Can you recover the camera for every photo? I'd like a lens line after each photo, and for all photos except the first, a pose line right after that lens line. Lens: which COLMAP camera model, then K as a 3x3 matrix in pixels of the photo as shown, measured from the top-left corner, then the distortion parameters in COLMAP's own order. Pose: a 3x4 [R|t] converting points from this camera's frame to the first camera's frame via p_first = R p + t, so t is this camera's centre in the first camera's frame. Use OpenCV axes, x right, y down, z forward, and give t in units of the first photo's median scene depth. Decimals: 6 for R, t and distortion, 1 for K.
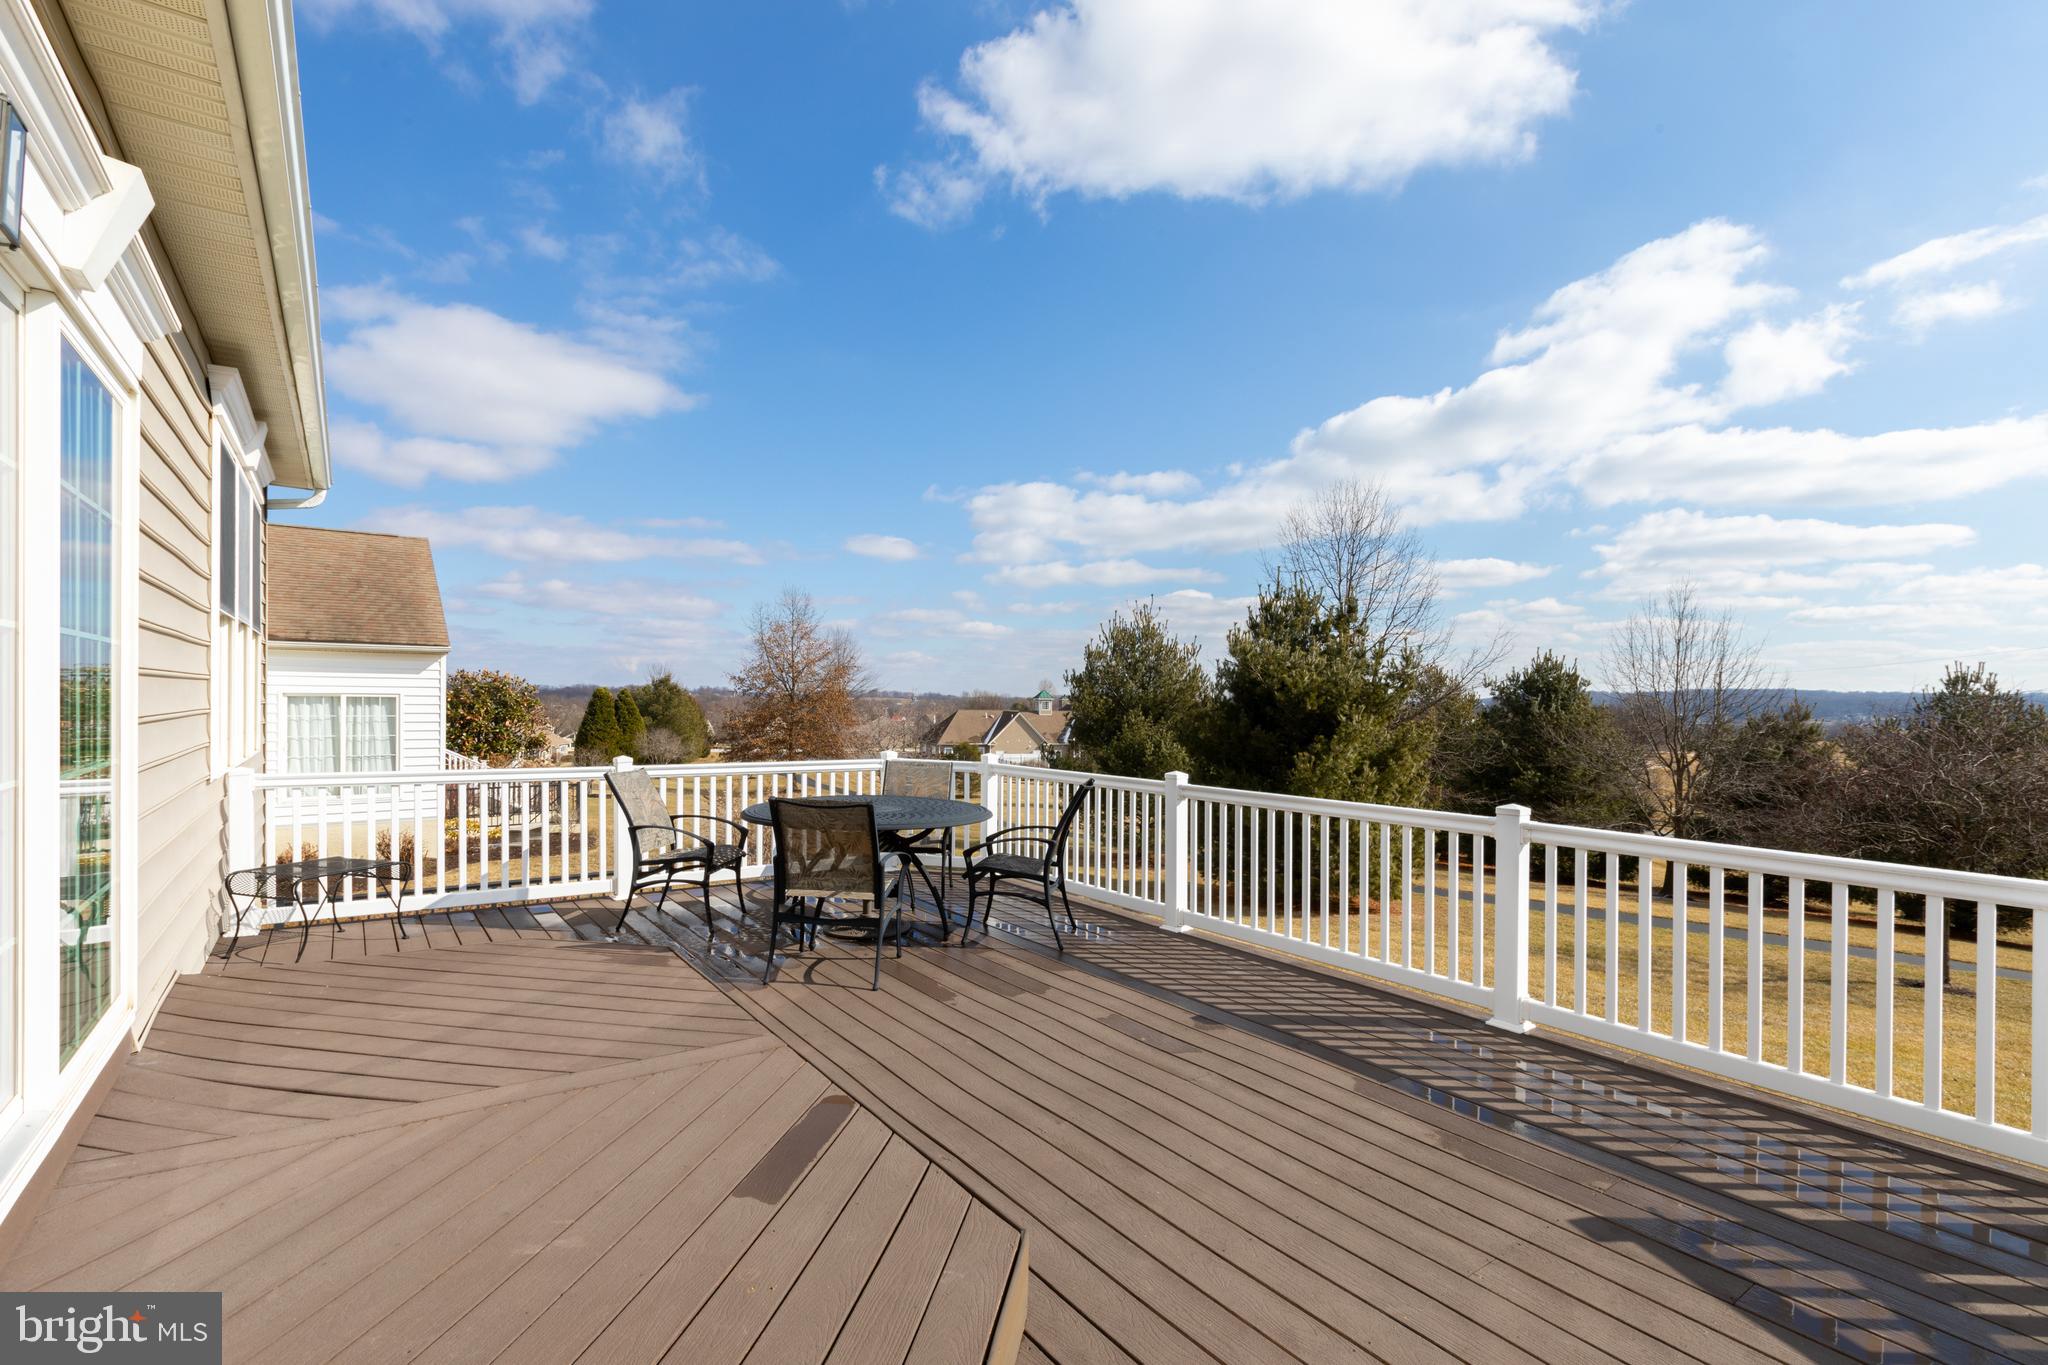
lens RADIAL K [[943.4, 0, 1015.8], [0, 943.4, 685.2], [0, 0, 1]] dist [0.008469, -0.001273]
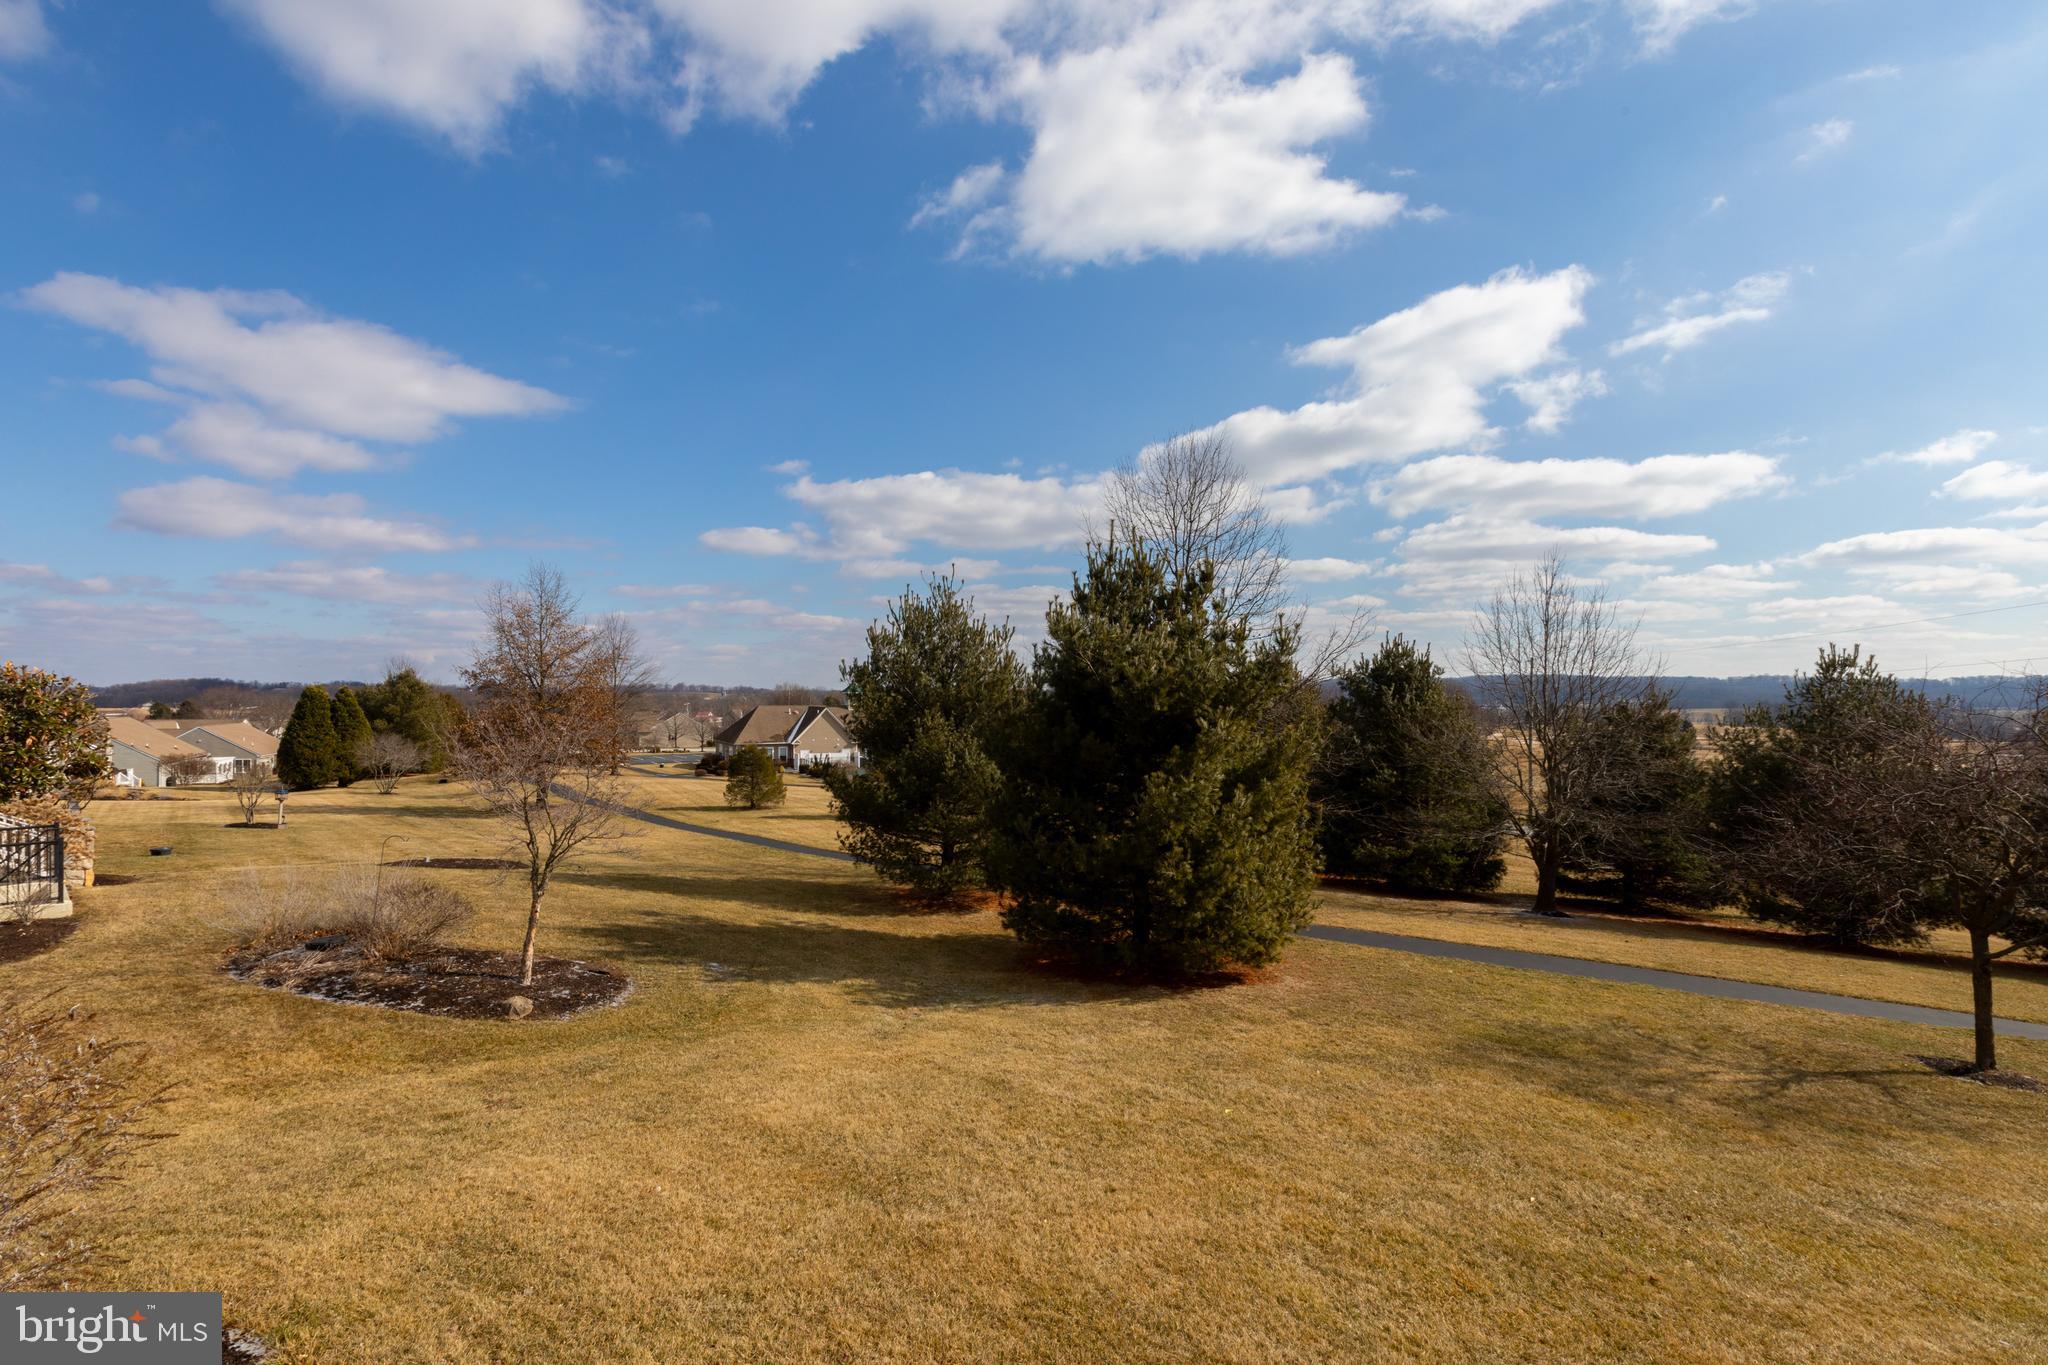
lens RADIAL K [[949.2, 0, 962.4], [0, 949.2, 686.9], [0, 0, 1]] dist [0.001932, -0.000049]
pose [[0.991376, -0.010635, 0.130617, 0.046843], [0.009227, 0.999893, 0.011383, -0.001513], [-0.130724, -0.010080, 0.991368, 0.207719]]
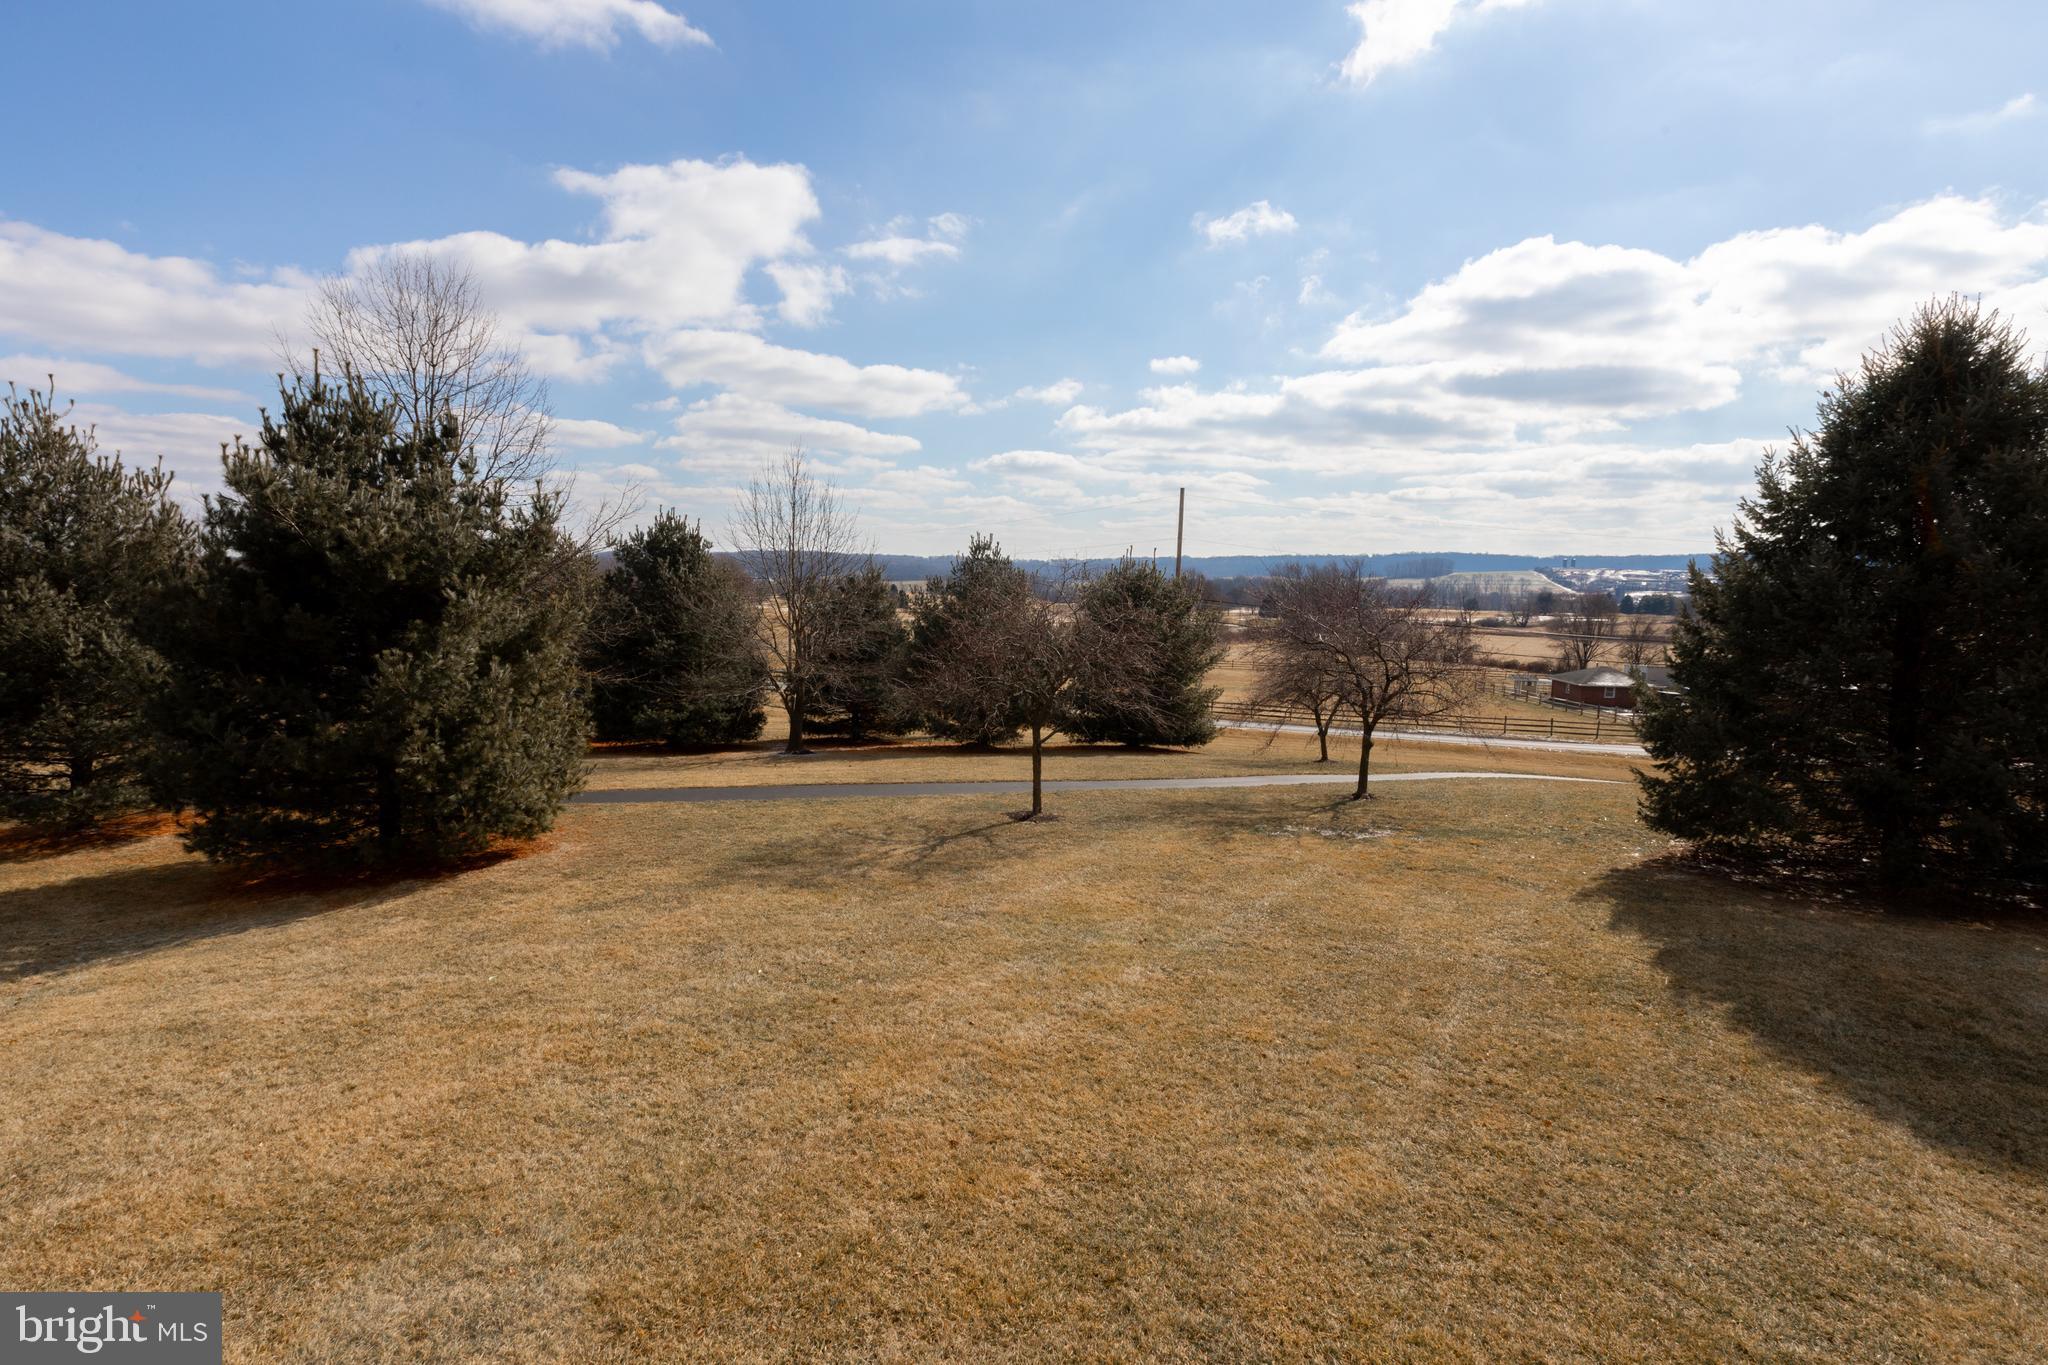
lens RADIAL K [[943.4, 0, 1015.8], [0, 943.4, 685.2], [0, 0, 1]] dist [0.008469, -0.001273]
pose [[0.625249, -0.098954, 0.774127, 0.047925], [-0.017063, 0.989958, 0.140325, -0.001053], [-0.780239, -0.100947, 0.617282, 0.181191]]
